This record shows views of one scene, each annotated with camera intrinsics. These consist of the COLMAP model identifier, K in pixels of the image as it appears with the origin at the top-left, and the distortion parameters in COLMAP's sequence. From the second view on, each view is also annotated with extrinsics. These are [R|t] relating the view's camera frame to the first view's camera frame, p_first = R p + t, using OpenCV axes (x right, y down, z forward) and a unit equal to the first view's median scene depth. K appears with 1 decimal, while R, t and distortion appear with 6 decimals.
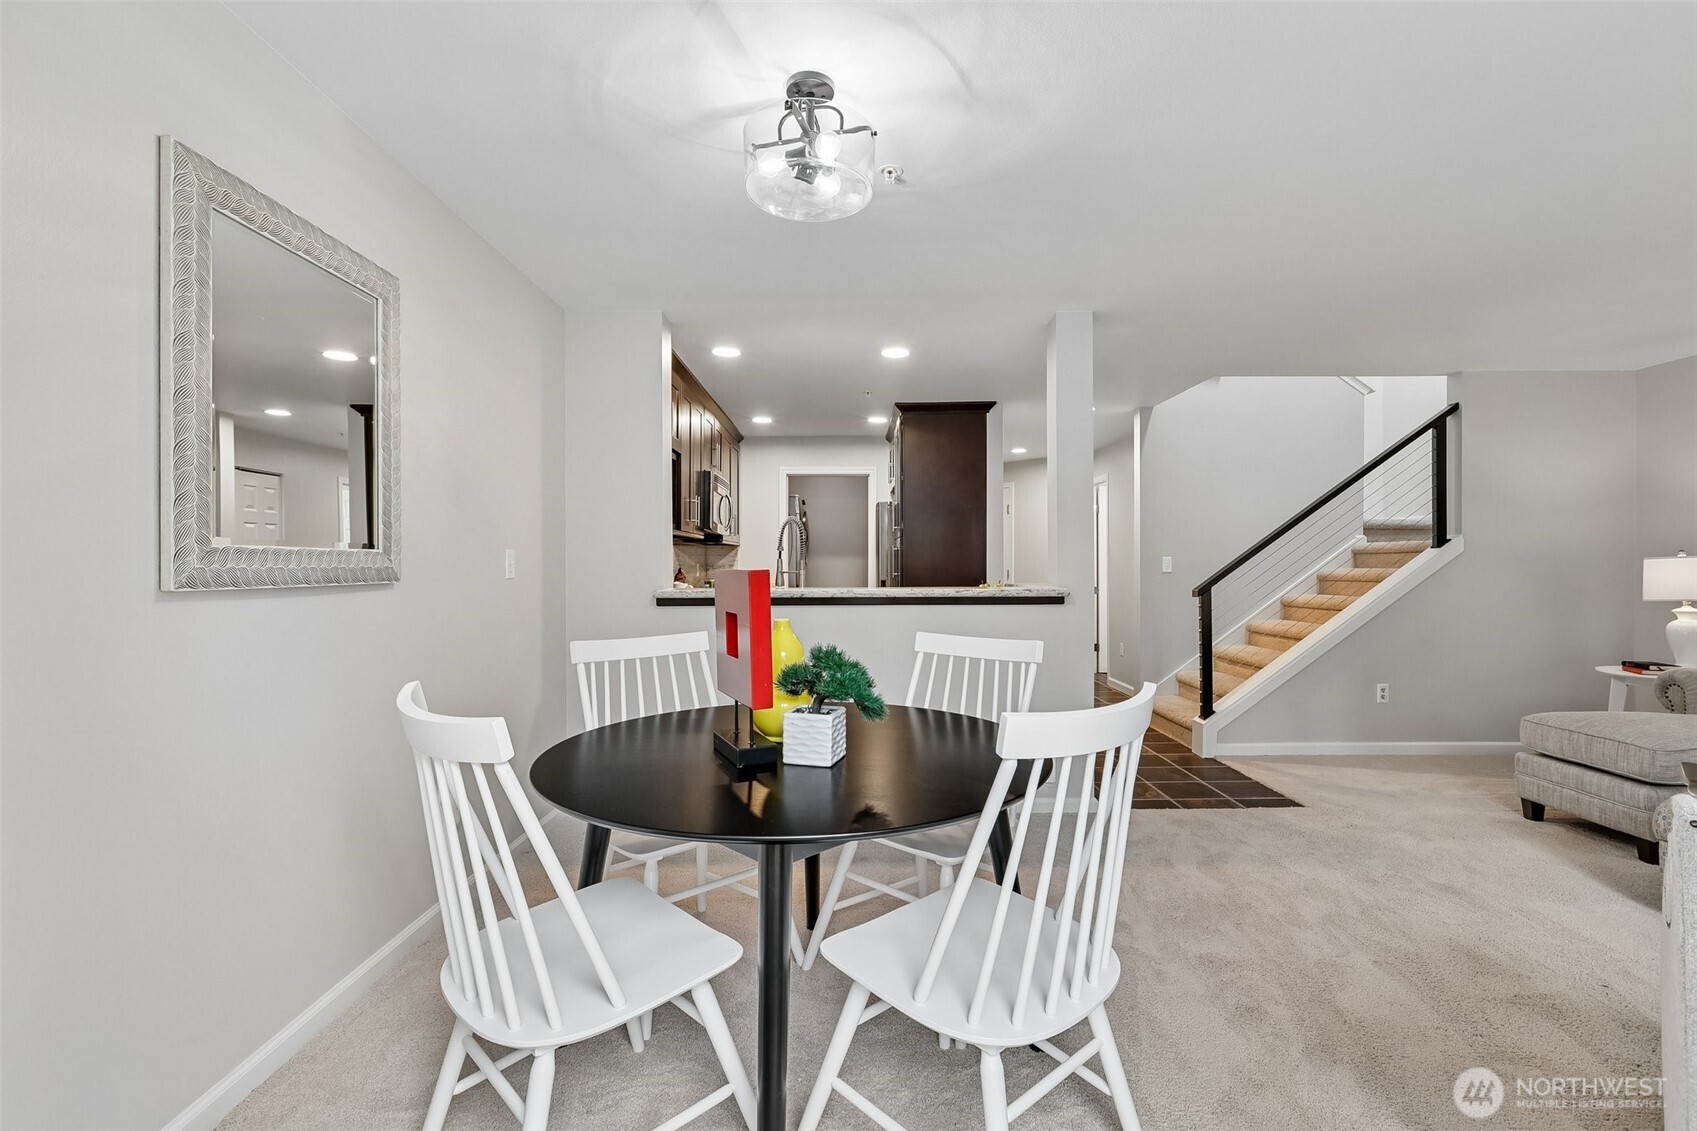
lens RADIAL K [[753.0, 0, 857.2], [0, 753.0, 566.4], [0, 0, 1]] dist [0.001437, 0.000289]
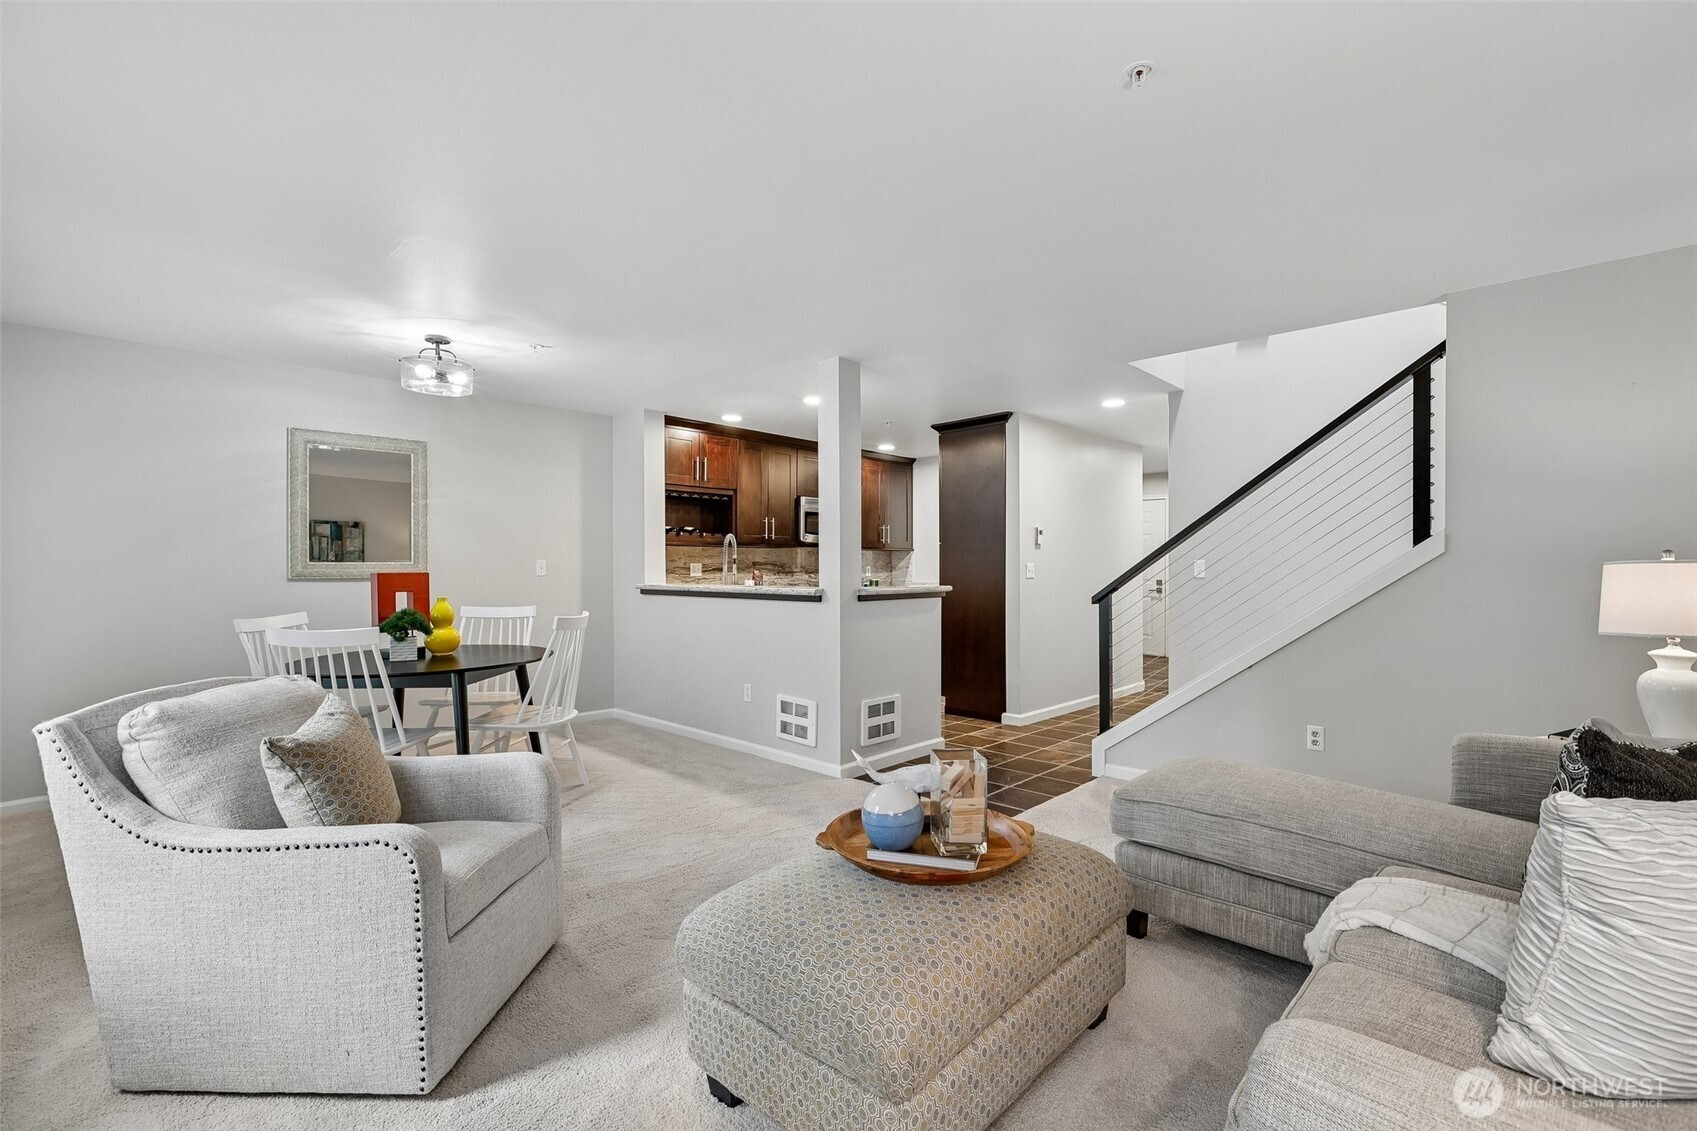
lens RADIAL K [[753.0, 0, 857.2], [0, 753.0, 566.4], [0, 0, 1]] dist [0.001437, 0.000289]
pose [[0.724611, 0.002759, -0.689152, 1.003070], [0.000009, 0.999992, 0.004013, -0.011201], [0.689158, -0.002914, 0.724605, 0.136401]]
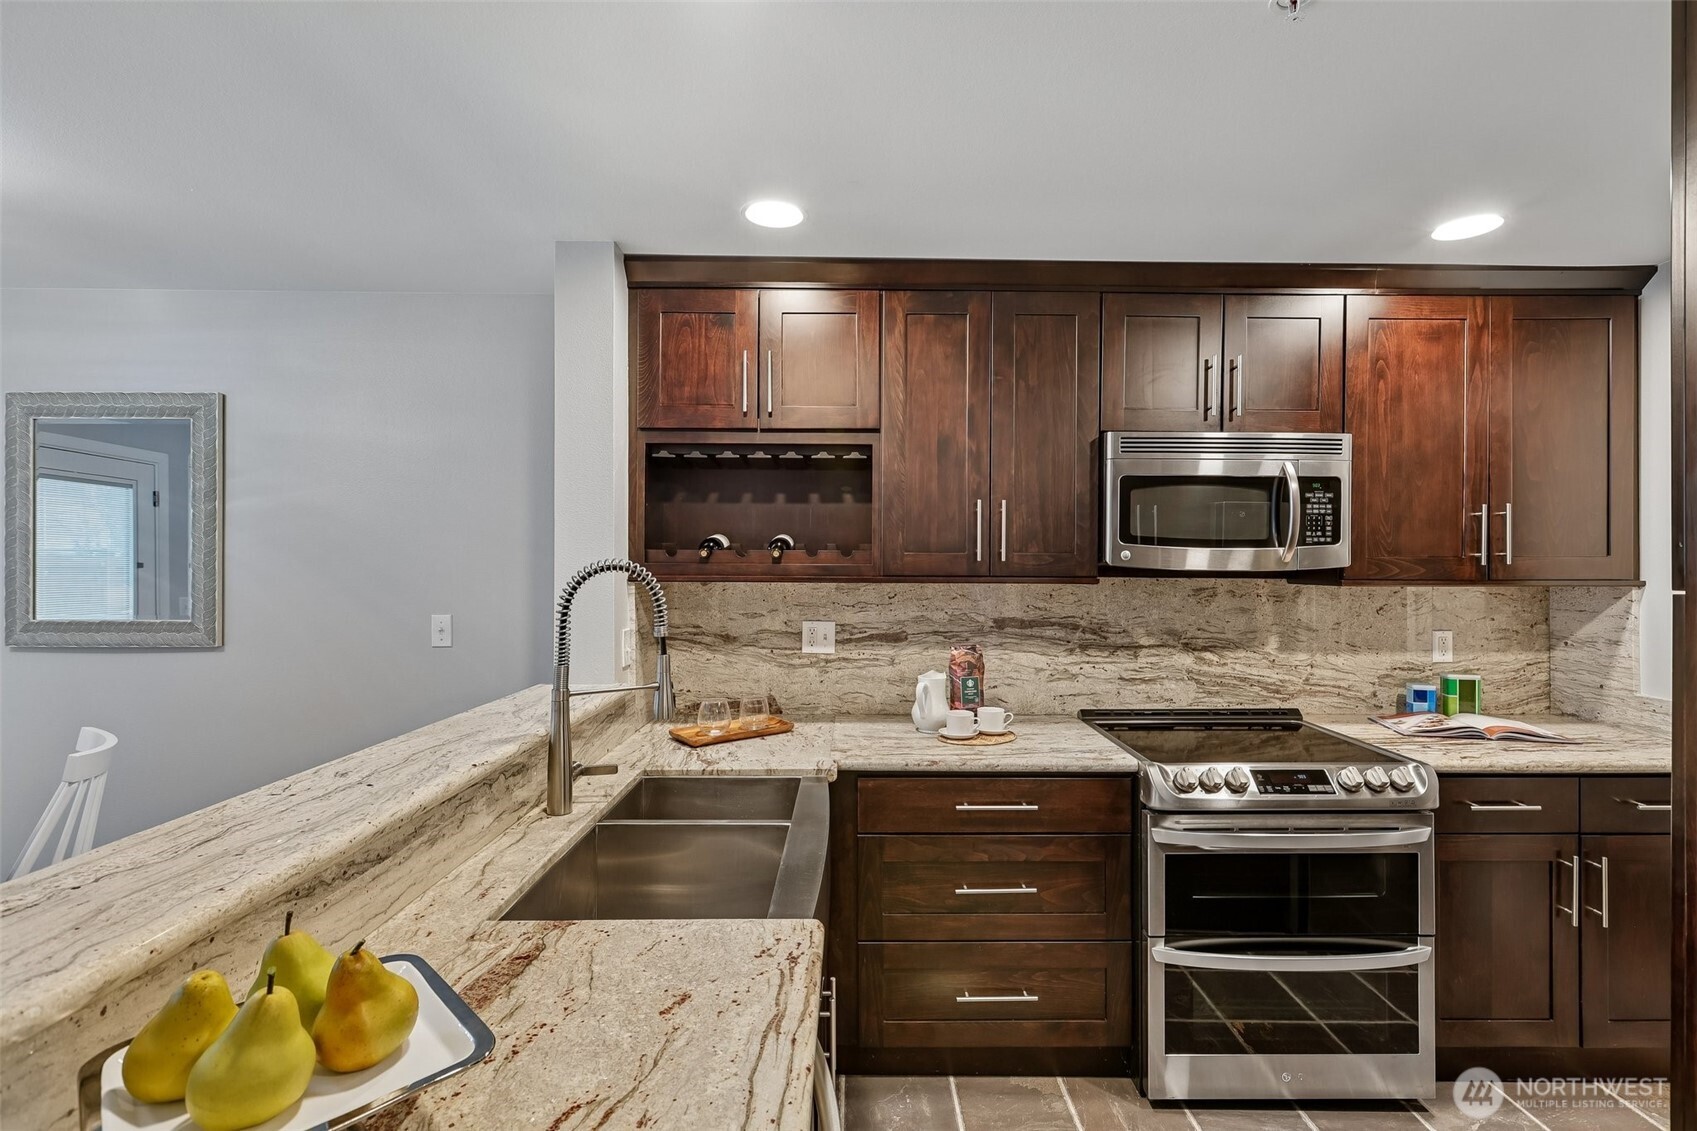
lens RADIAL K [[771.0, 0, 861.6], [0, 771.0, 569.4], [0, 0, 1]] dist [-0.000701, -0.000142]
pose [[-0.002370, 0.007650, -0.999968, 0.329549], [-0.002110, 0.999968, 0.007655, -0.061677], [0.999995, 0.002128, -0.002354, 1.087629]]
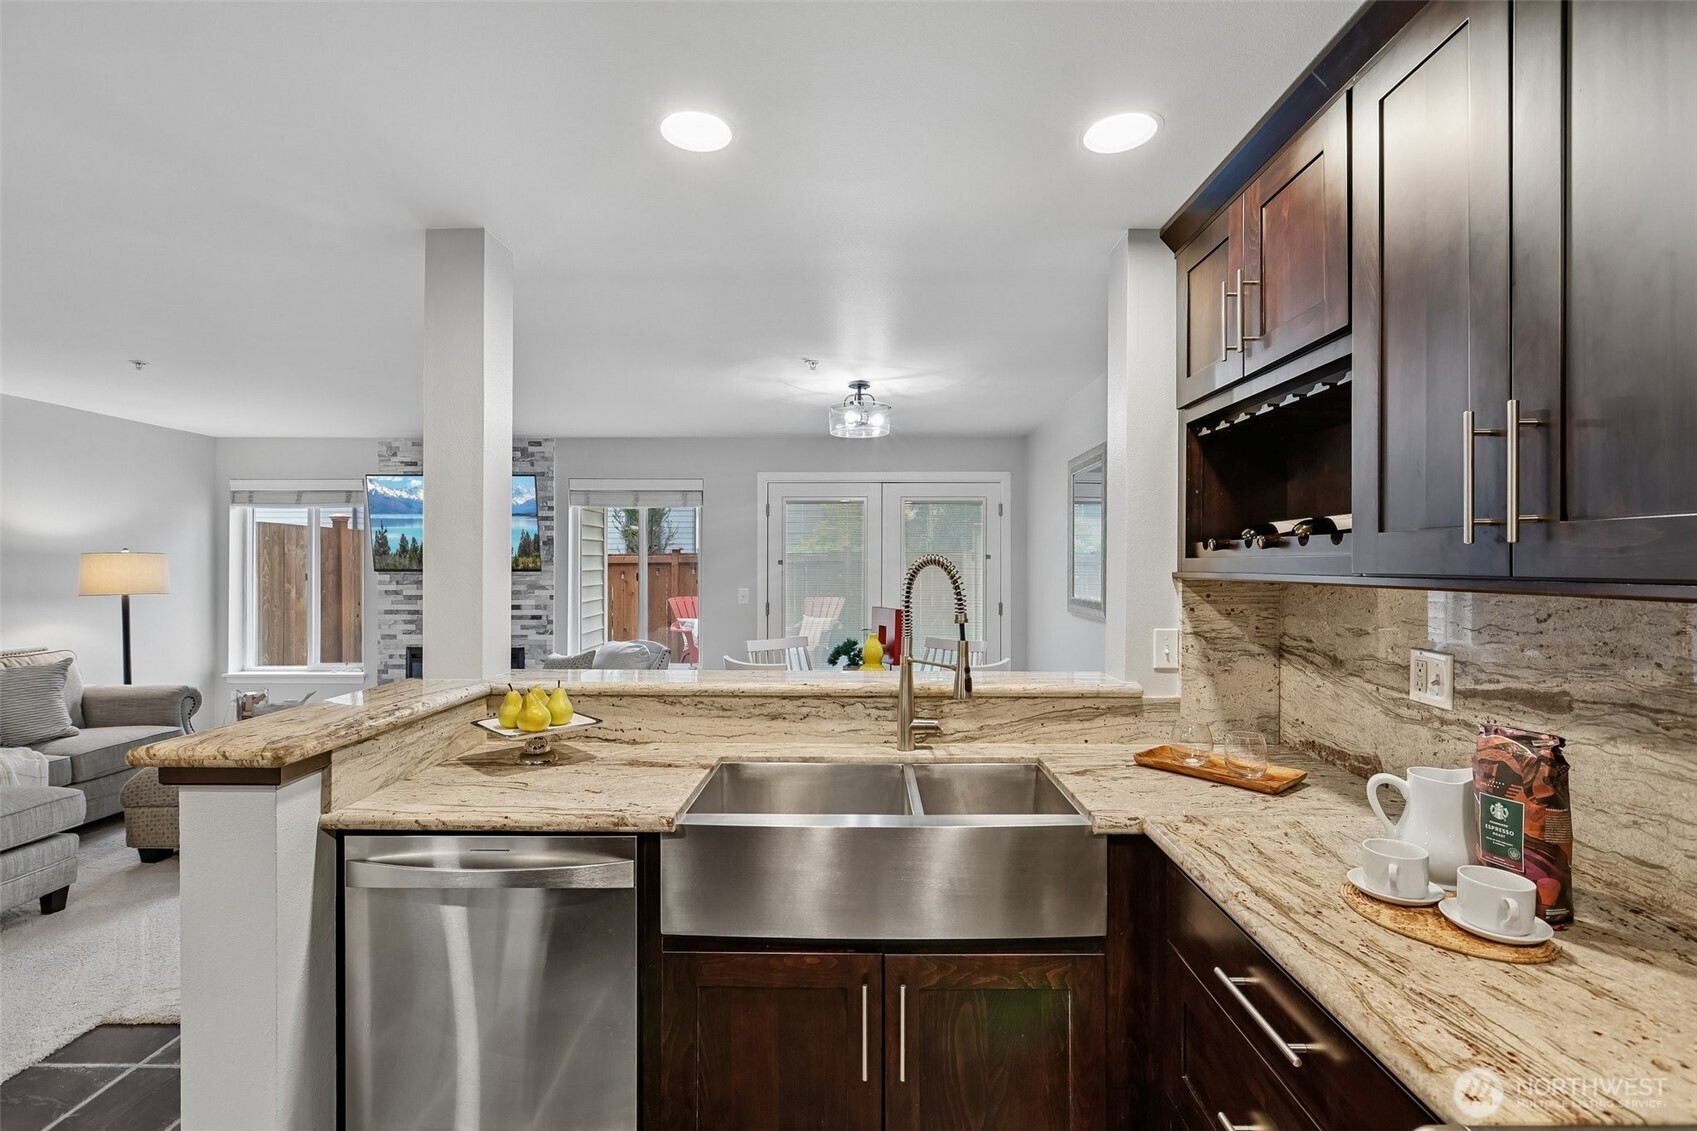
lens RADIAL K [[753.0, 0, 857.2], [0, 753.0, 566.4], [0, 0, 1]] dist [0.001437, 0.000289]
pose [[-0.999822, 0.002056, 0.018777, -0.045453], [0.002074, 0.999997, 0.000957, -0.056683], [-0.018775, 0.000996, -0.999823, 1.441729]]
